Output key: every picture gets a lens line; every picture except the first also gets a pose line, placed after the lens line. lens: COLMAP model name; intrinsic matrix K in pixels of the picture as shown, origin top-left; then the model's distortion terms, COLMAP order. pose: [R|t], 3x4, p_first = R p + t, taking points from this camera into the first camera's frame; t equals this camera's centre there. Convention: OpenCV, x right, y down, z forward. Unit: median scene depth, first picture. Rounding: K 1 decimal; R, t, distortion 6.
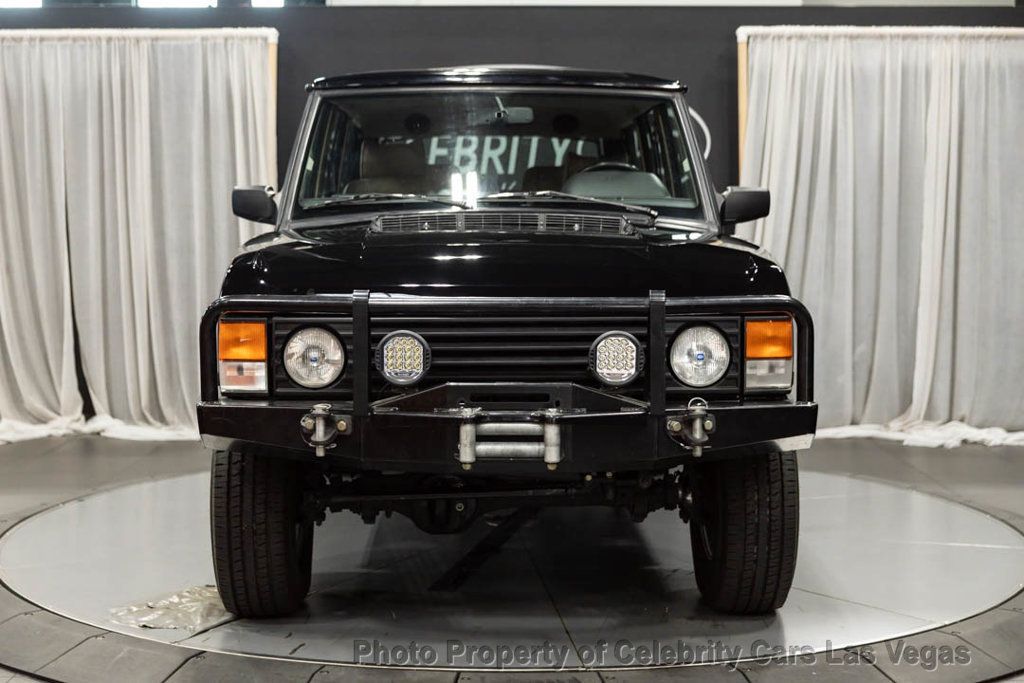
lens RADIAL K [[1505.0, 0, 512.0], [0, 1505.0, 341.5], [0, 0, 1]] dist [0.020982, -0.090682]
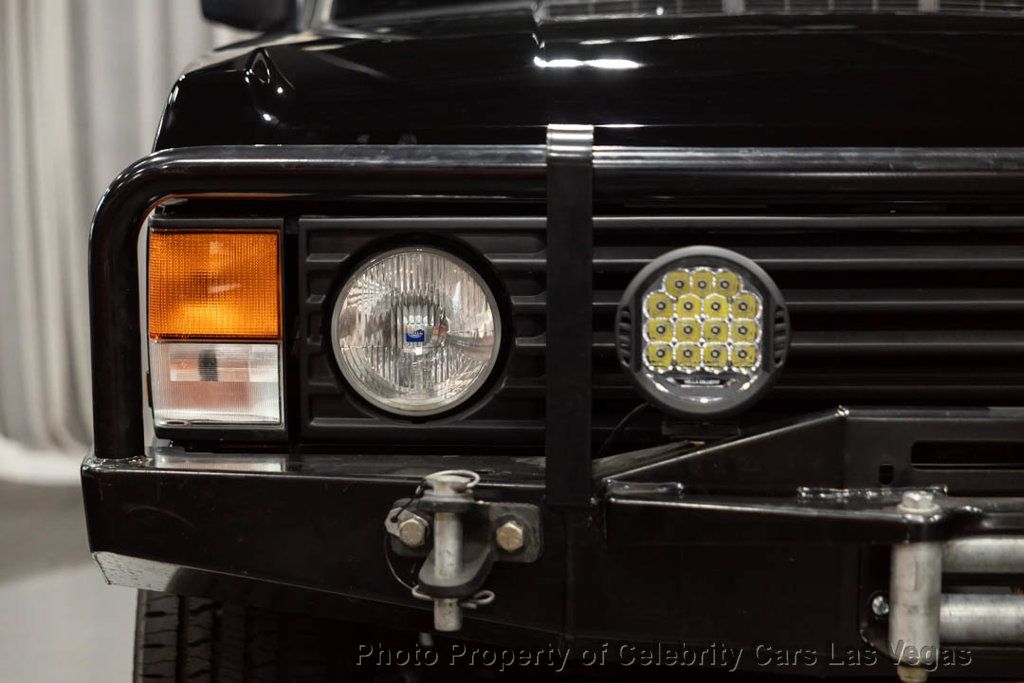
lens RADIAL K [[2055.4, 0, 512.0], [0, 2055.4, 341.5], [0, 0, 1]] dist [0.039917, 0.310768]
pose [[0.999167, 0.001841, -0.040769, -0.089713], [-0.001312, 0.999915, 0.012998, 0.006893], [0.040789, -0.012933, 0.999084, 0.521835]]
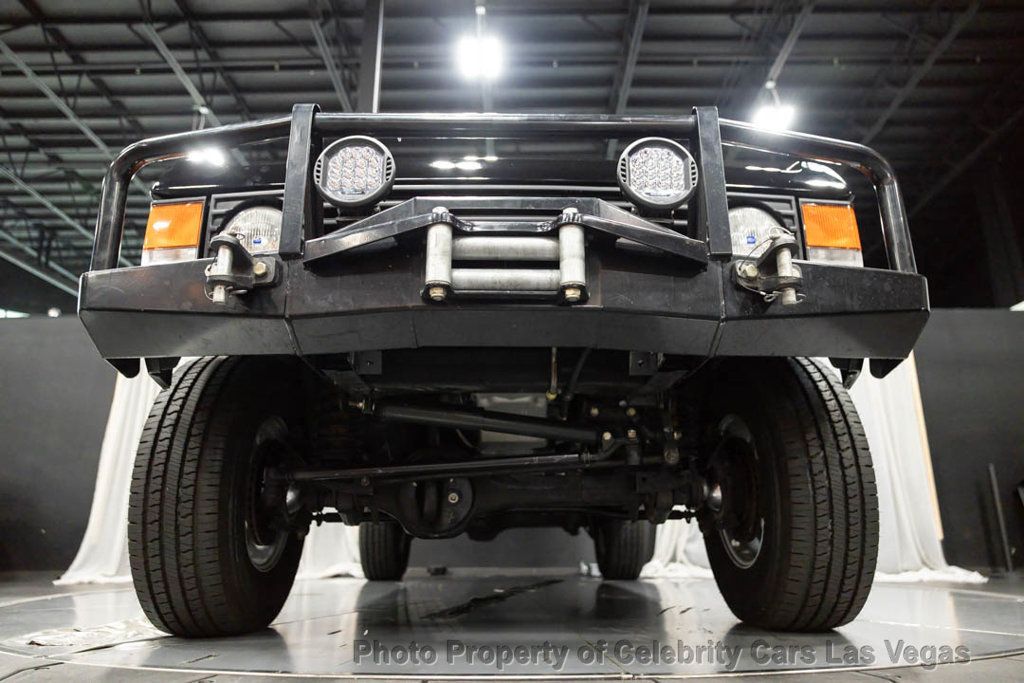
lens RADIAL K [[689.0, 0, 512.0], [0, 689.0, 341.5], [0, 0, 1]] dist [0.003189, 0.002067]
pose [[0.999907, -0.009340, -0.009897, 0.003665], [0.005276, 0.936462, -0.350729, 0.187111], [0.012544, 0.350644, 0.936425, 0.684582]]
